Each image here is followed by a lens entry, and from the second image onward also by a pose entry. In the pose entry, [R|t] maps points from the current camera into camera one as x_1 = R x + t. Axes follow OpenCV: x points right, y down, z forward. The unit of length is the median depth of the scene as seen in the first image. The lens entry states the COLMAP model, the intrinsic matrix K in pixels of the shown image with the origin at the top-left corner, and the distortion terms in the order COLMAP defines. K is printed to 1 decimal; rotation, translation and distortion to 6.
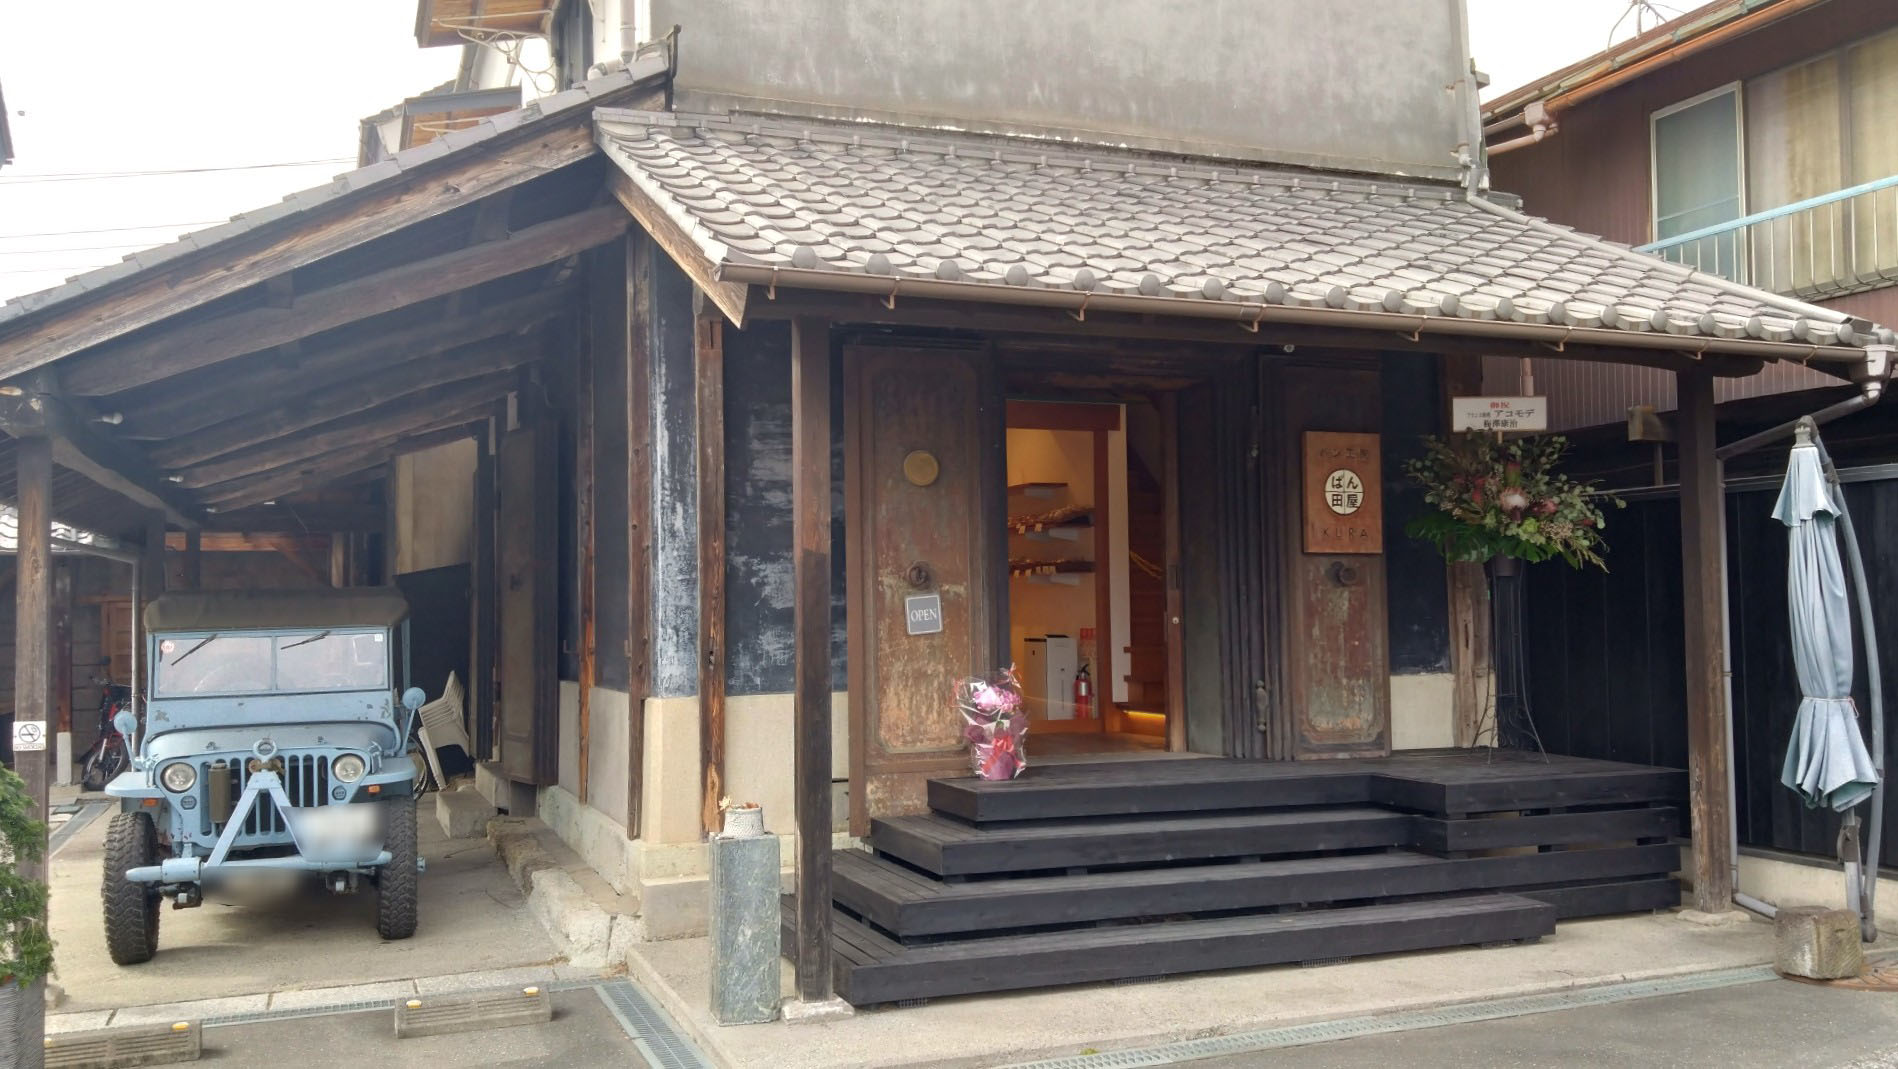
lens RADIAL K [[1523.7, 0, 949.0], [0, 1523.7, 534.5], [0, 0, 1]] dist [0.003853, 0.000564]
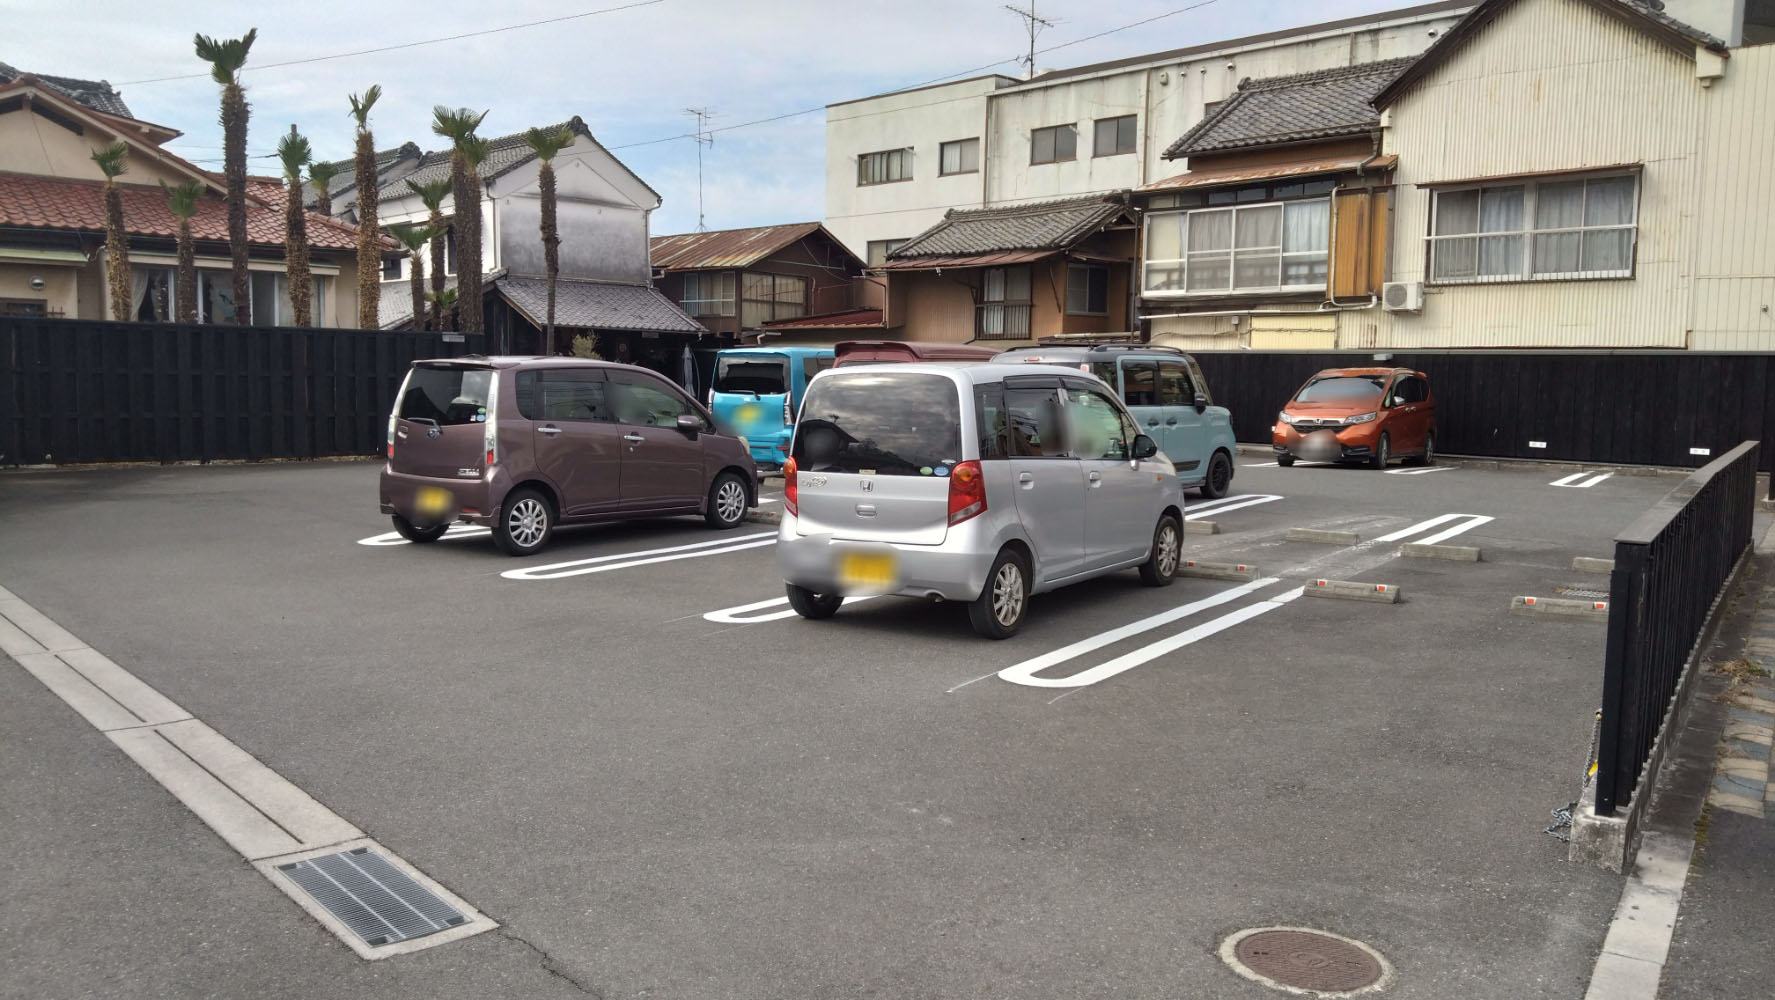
lens RADIAL K [[1409.8, 0, 887.5], [0, 1409.8, 500.0], [0, 0, 1]] dist [0.009041, 0.000268]
pose [[0.920304, -0.004871, 0.391173, -0.860185], [-0.051123, 0.989850, 0.132604, -0.212126], [-0.387849, -0.142034, 0.910714, -4.124502]]
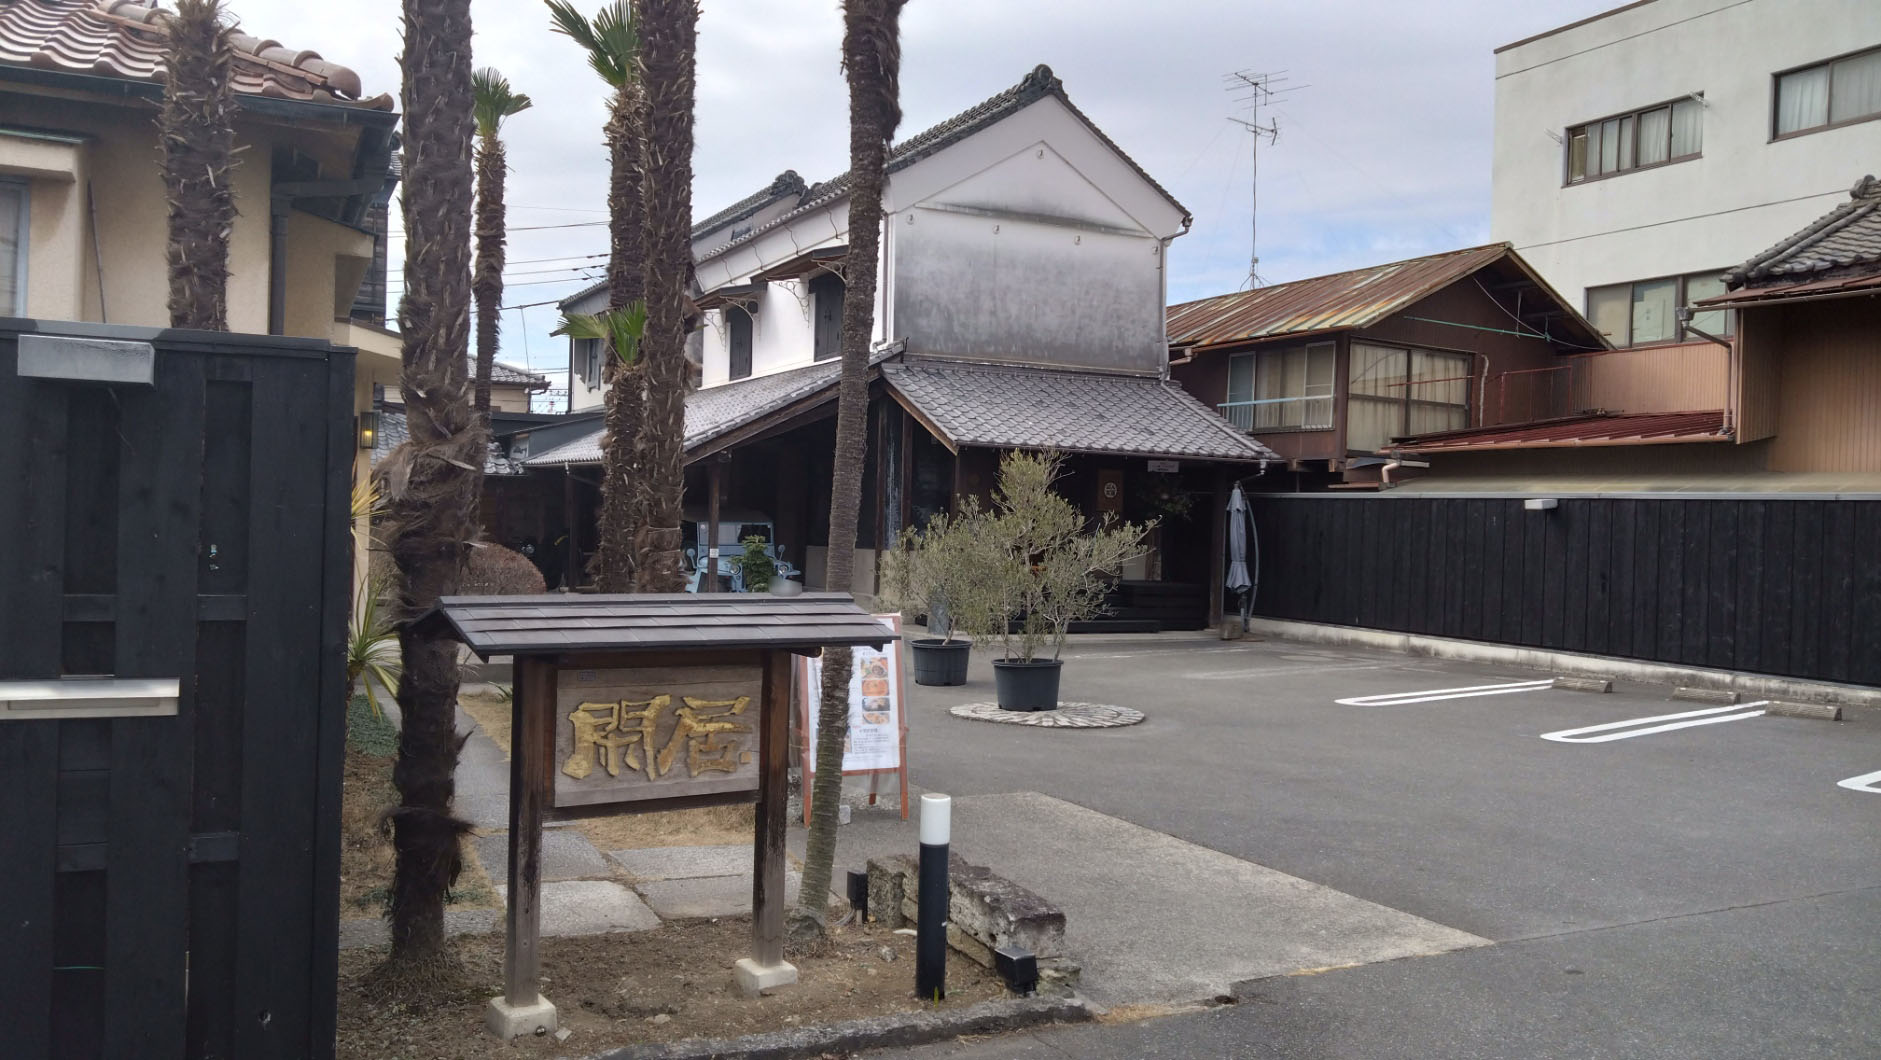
lens RADIAL K [[1481.1, 0, 940.5], [0, 1481.1, 530.0], [0, 0, 1]] dist [0.118306, 0.001177]
pose [[0.993113, 0.038861, 0.110524, -0.386578], [-0.045922, 0.997014, 0.062080, -0.116705], [-0.107781, -0.066728, 0.991933, -1.842979]]
